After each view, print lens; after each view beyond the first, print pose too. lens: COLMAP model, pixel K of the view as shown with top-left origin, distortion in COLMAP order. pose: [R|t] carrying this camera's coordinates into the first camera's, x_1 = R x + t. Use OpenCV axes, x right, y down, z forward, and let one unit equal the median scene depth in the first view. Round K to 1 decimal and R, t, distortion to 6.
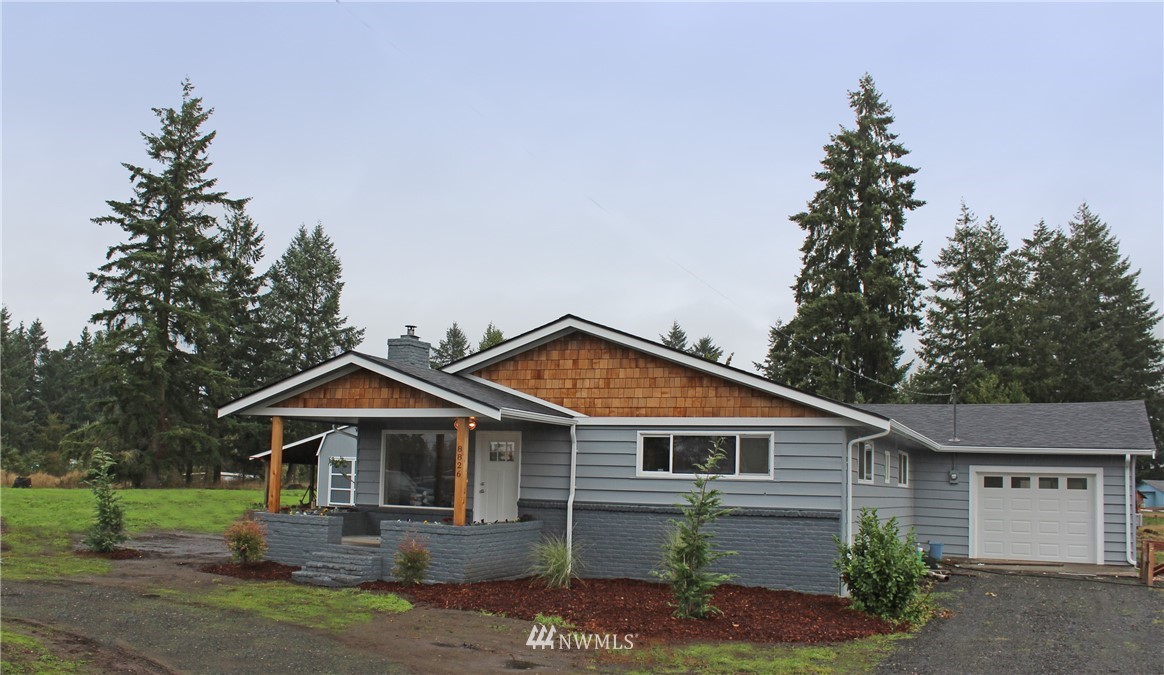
lens RADIAL K [[1074.7, 0, 520.6], [0, 1074.7, 375.1], [0, 0, 1]] dist [-0.170296, 0.131934]
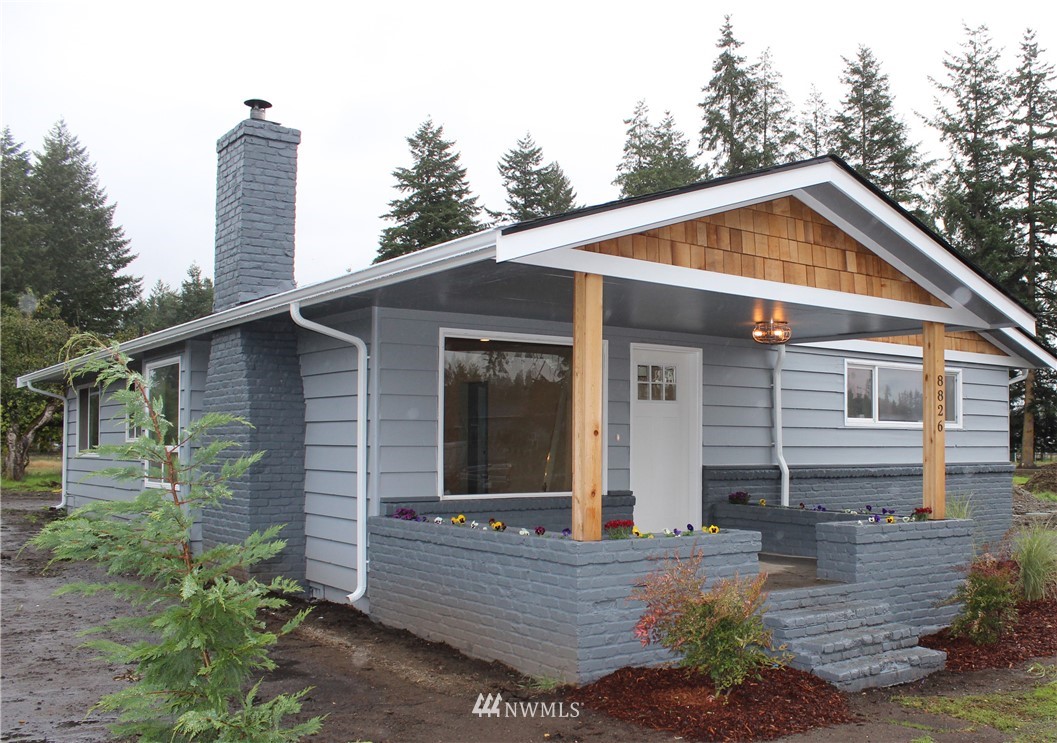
lens RADIAL K [[1053.4, 0, 617.1], [0, 1053.4, 421.6], [0, 0, 1]] dist [-0.004695, -0.004285]
pose [[0.428538, -0.010796, 0.903459, -0.114362], [-0.083450, 0.995182, 0.051475, 0.014196], [-0.899662, -0.097453, 0.425572, 0.171723]]
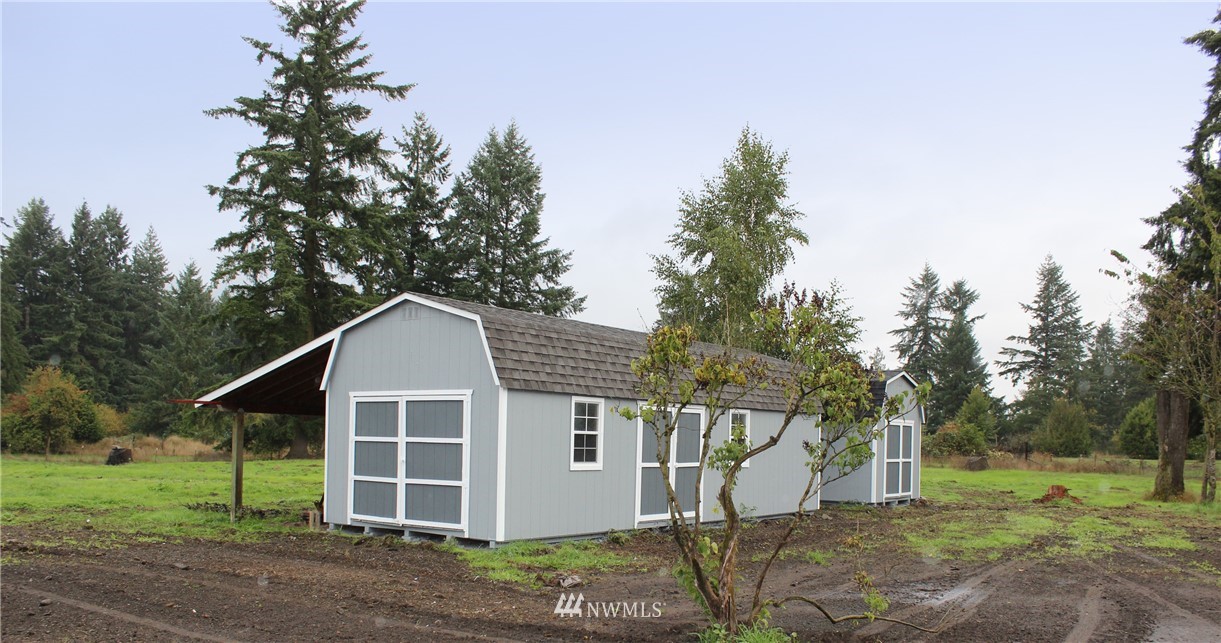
lens RADIAL K [[1008.6, 0, 585.7], [0, 1008.6, 408.0], [0, 0, 1]] dist [-0.093950, 0.007309]
pose [[0.986528, -0.017578, -0.162645, -0.018698], [0.028509, 0.997470, 0.065120, 0.027449], [0.161089, -0.068880, 0.984533, 0.297021]]
